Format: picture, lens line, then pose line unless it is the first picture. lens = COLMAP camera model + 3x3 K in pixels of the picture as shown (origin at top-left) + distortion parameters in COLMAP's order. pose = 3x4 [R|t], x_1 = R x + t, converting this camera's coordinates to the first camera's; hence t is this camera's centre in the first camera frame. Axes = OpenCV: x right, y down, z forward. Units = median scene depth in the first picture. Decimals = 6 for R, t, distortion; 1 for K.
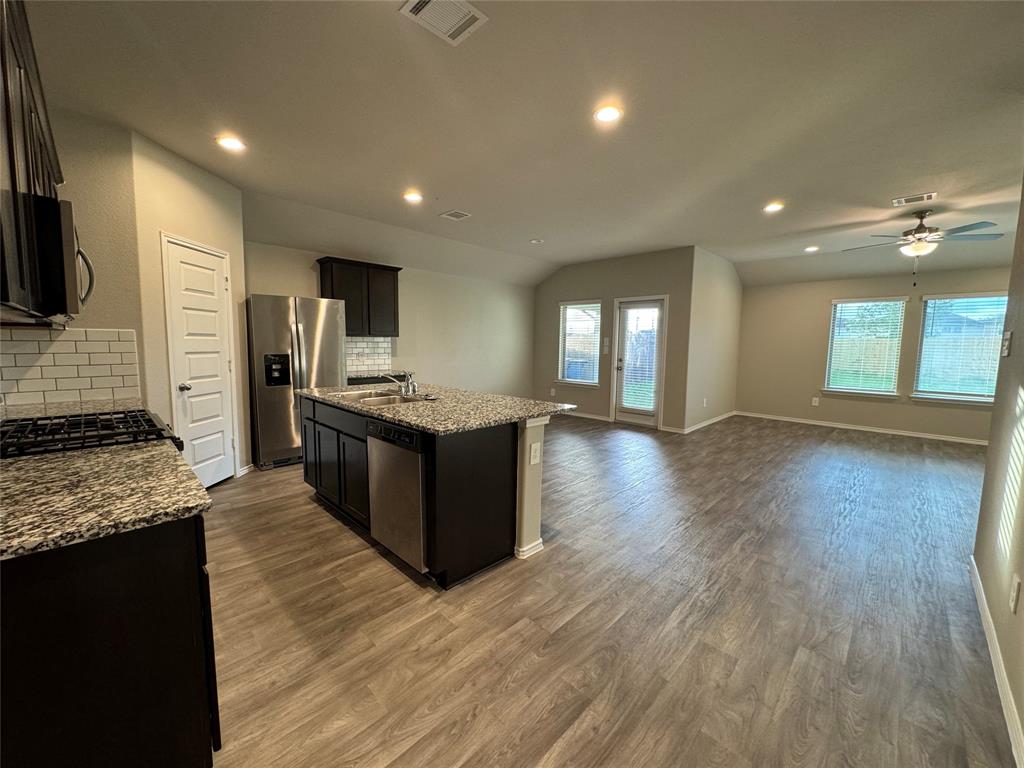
lens RADIAL K [[410.0, 0, 514.2], [0, 410.0, 381.0], [0, 0, 1]] dist [-0.002974, -0.000357]
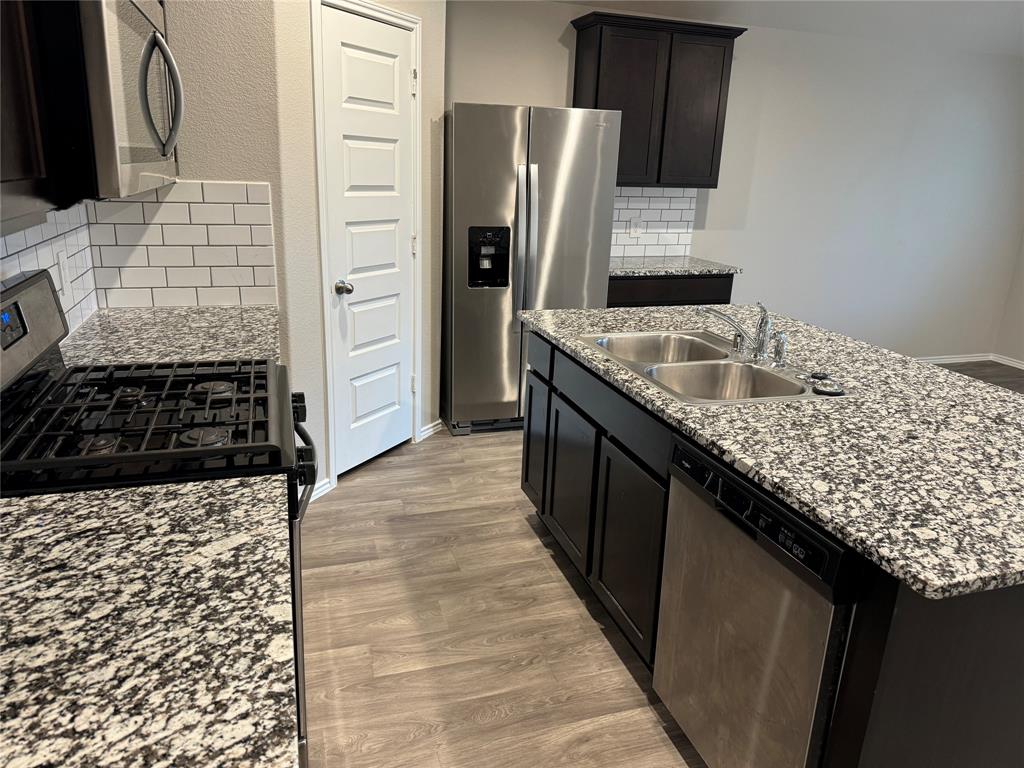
lens RADIAL K [[712.5, 0, 512.0], [0, 712.5, 384.0], [0, 0, 1]] dist [0.096034, -0.137868]
pose [[0.883907, 0.160673, -0.439195, -0.149765], [-0.073273, 0.975110, 0.209263, -0.076238], [0.461886, -0.152788, 0.873680, 0.227920]]
